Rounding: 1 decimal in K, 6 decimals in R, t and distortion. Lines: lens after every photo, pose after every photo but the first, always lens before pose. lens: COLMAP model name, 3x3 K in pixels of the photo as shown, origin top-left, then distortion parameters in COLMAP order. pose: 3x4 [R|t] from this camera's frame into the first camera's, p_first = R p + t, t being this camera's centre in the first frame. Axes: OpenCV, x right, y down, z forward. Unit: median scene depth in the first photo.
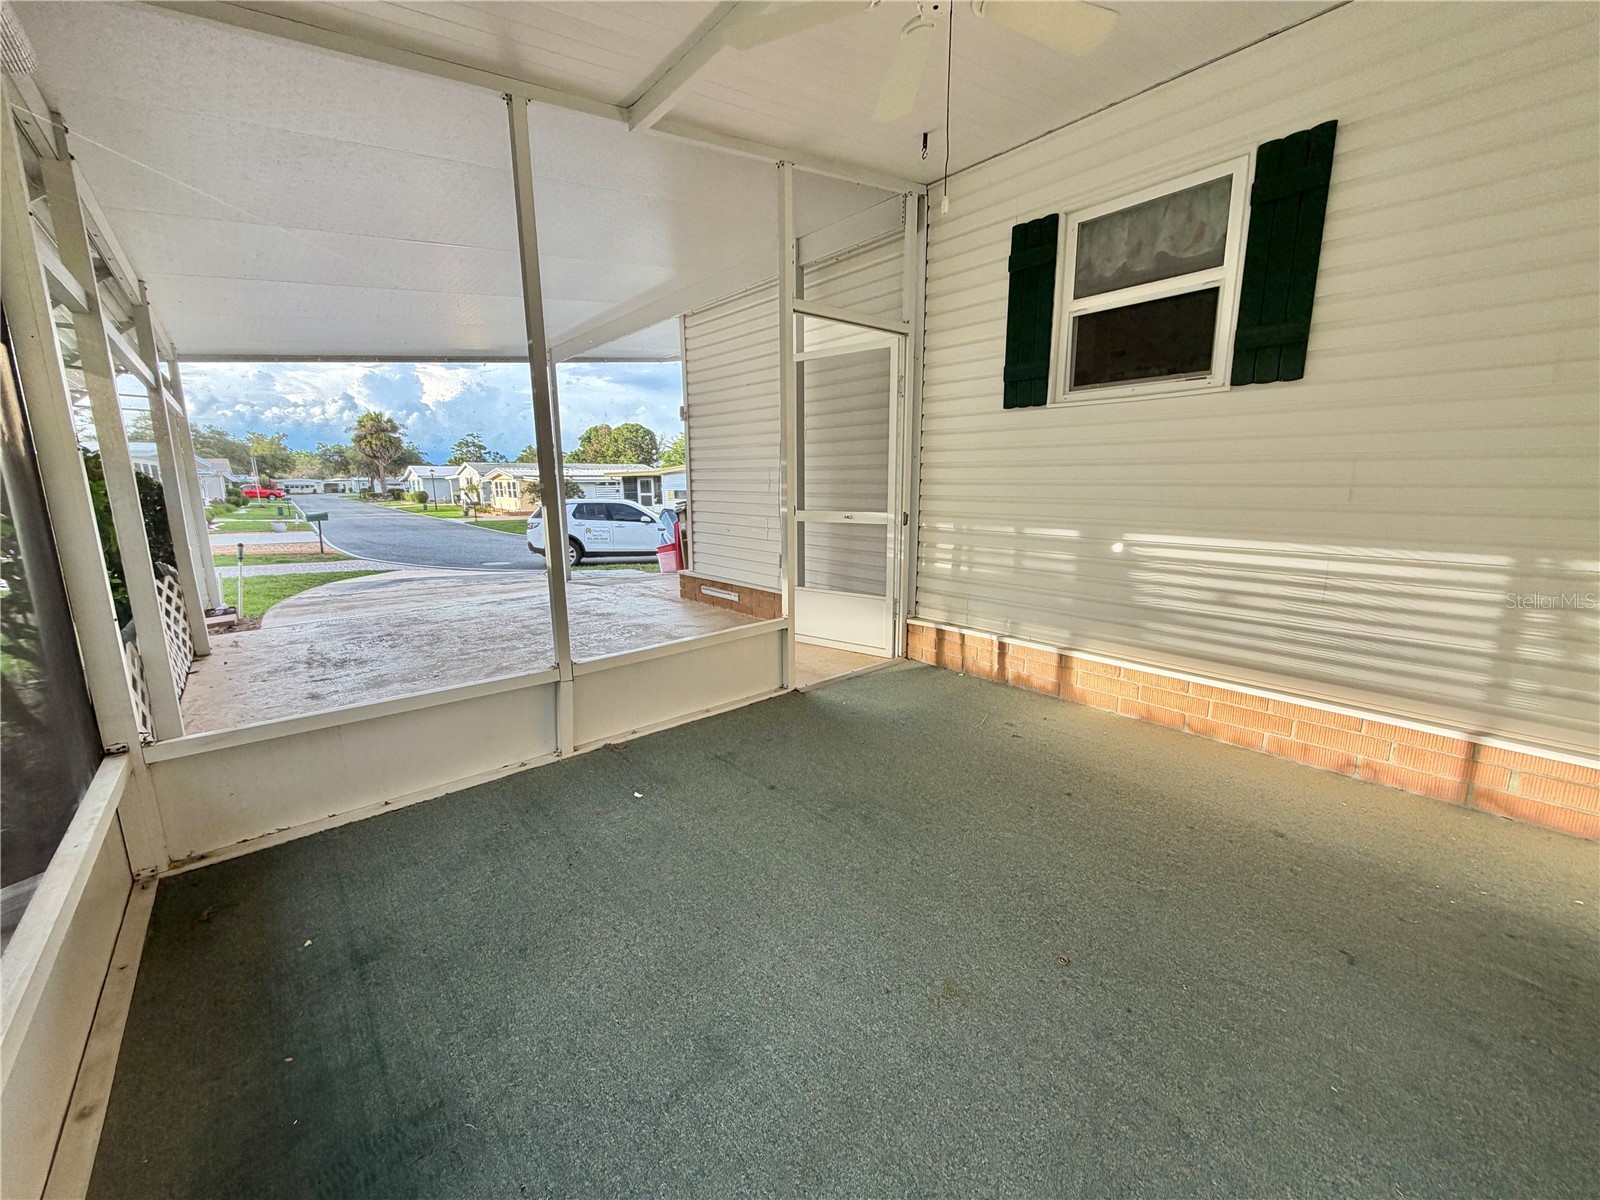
lens RADIAL K [[634.7, 0, 798.5], [0, 634.7, 601.5], [0, 0, 1]] dist [-0.001883, 0.000071]
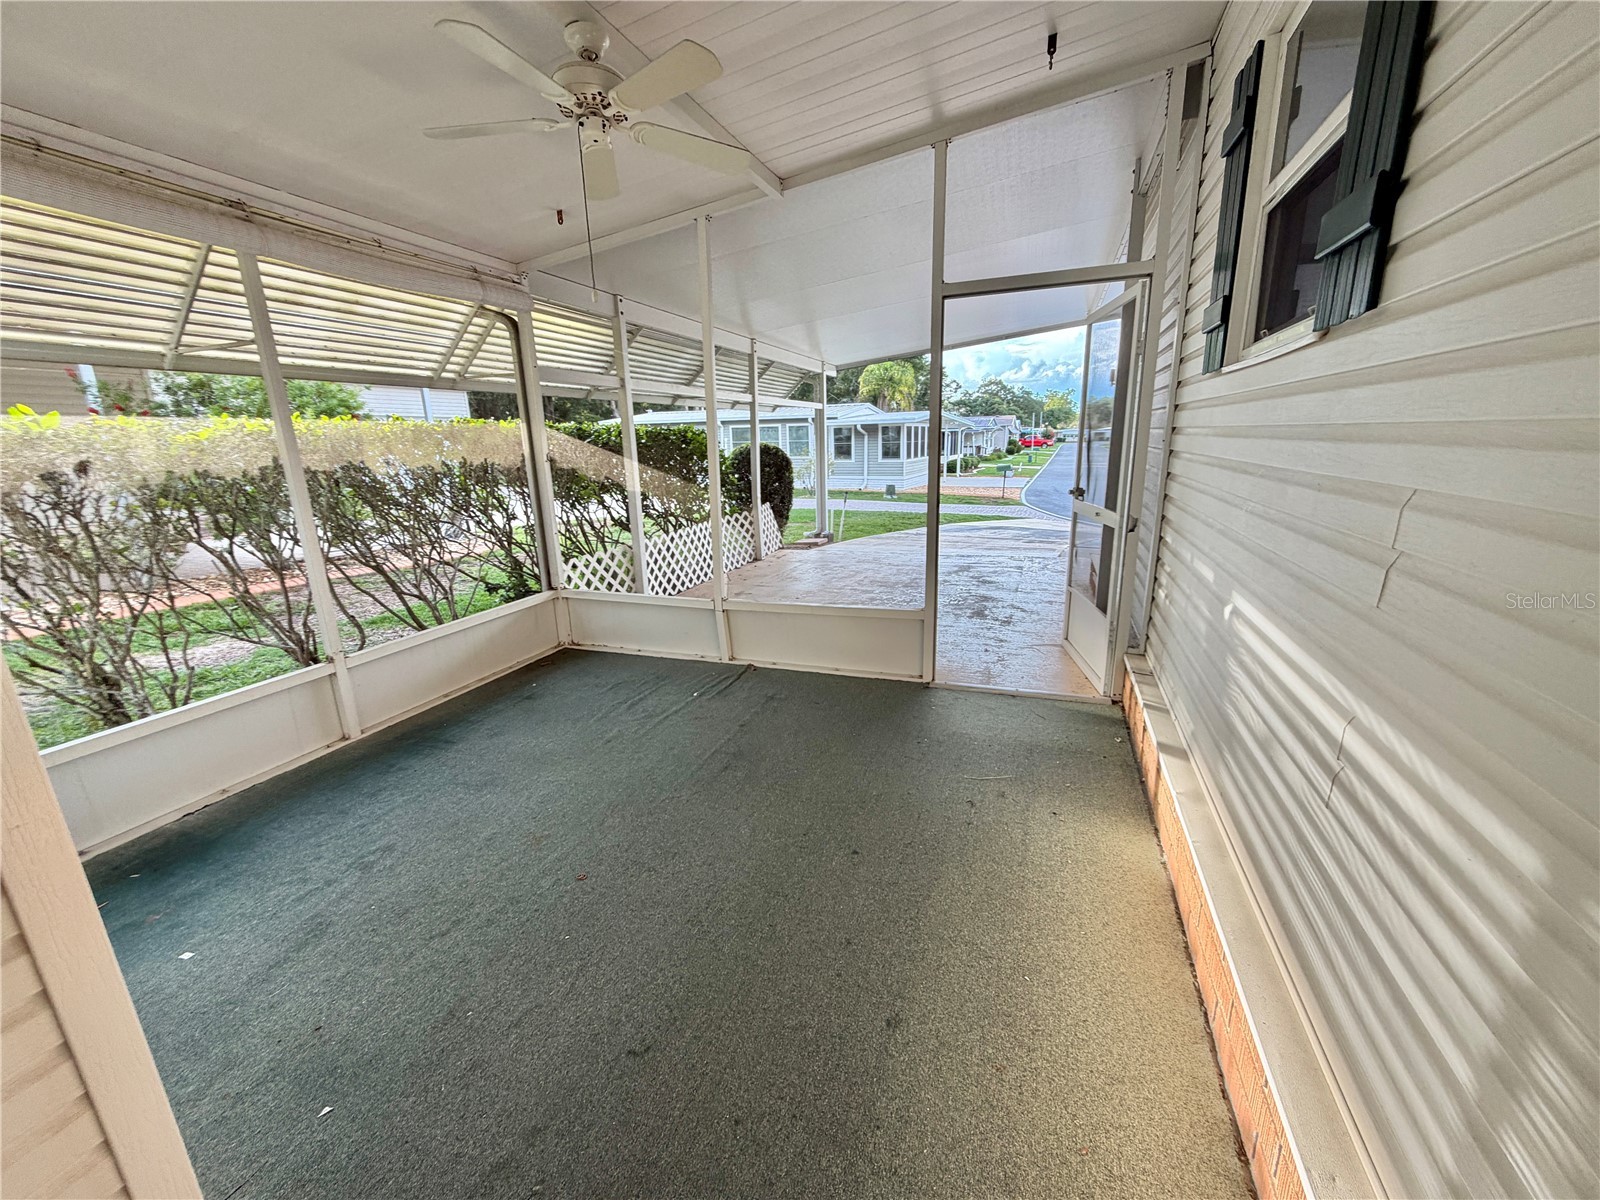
lens RADIAL K [[634.7, 0, 798.5], [0, 634.7, 601.5], [0, 0, 1]] dist [-0.001883, 0.000071]
pose [[0.477569, 0.210252, -0.853066, 0.862658], [-0.140928, 0.976704, 0.161830, -0.142087], [0.867218, 0.042936, 0.496074, 0.375158]]
